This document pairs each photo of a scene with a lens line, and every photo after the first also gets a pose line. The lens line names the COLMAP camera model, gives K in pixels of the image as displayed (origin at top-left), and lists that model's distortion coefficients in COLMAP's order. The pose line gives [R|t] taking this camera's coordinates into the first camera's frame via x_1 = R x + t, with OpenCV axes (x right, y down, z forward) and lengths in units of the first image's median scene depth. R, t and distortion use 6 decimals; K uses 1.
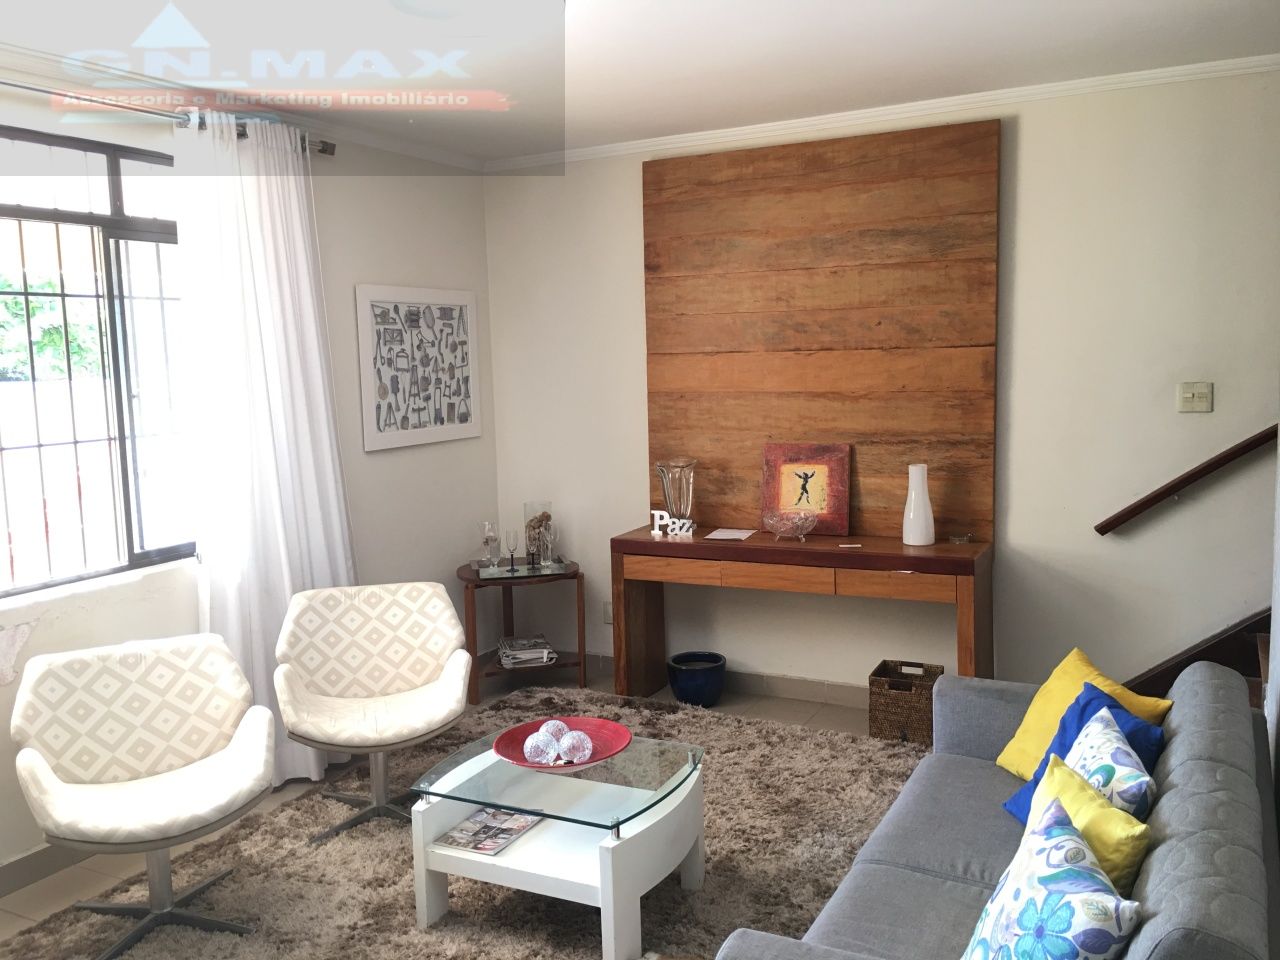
lens RADIAL K [[1116.5, 0, 640.0], [0, 1116.5, 480.0], [0, 0, 1]] dist [0.043557, -0.014967]
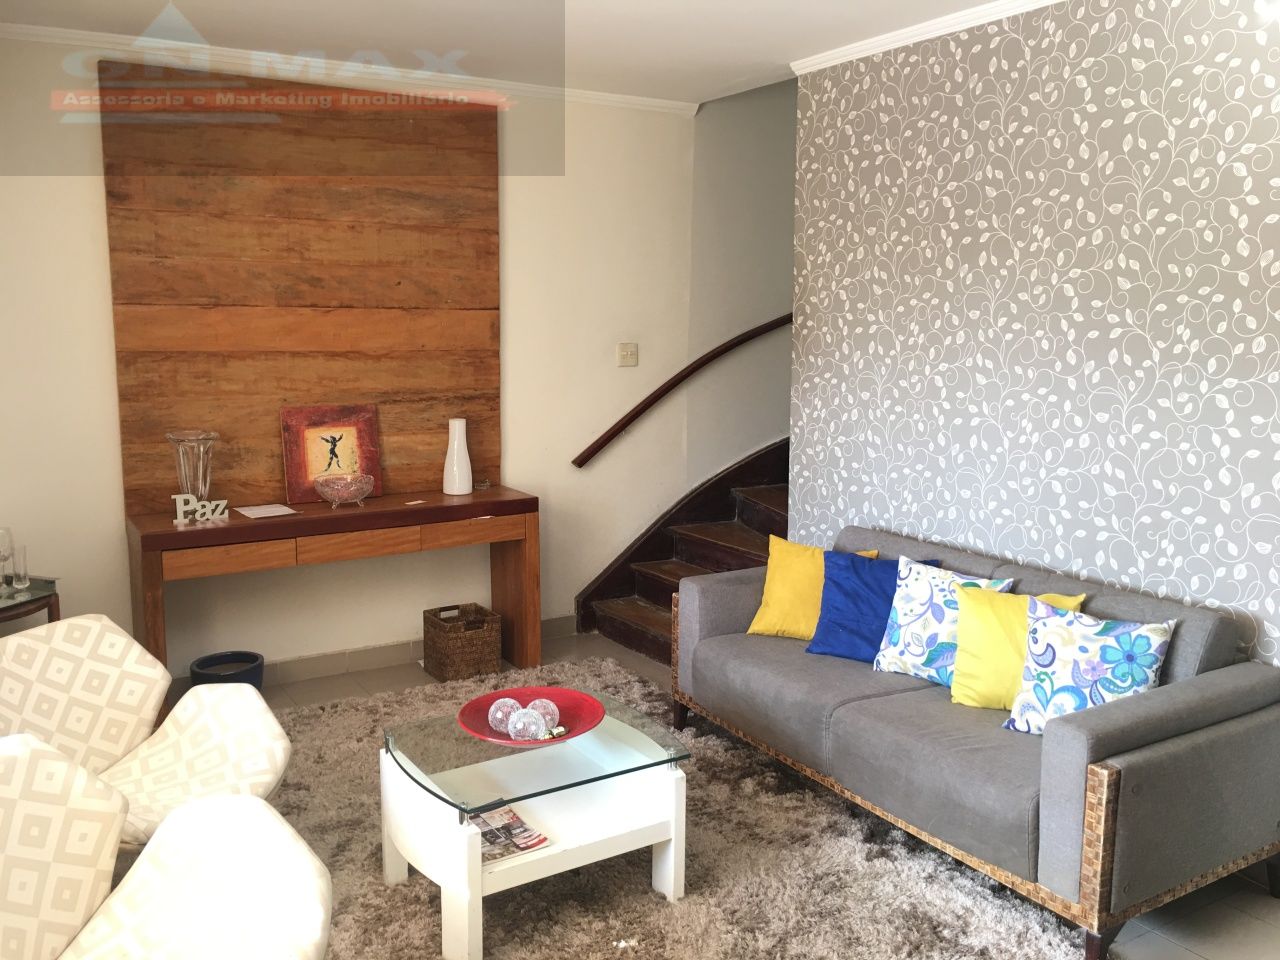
lens RADIAL K [[1116.5, 0, 640.0], [0, 1116.5, 480.0], [0, 0, 1]] dist [0.043557, -0.014967]
pose [[0.503949, -0.097396, 0.858225, -0.542515], [0.078314, 0.994682, 0.066896, -0.012681], [-0.860176, 0.033499, 0.508896, 0.289583]]
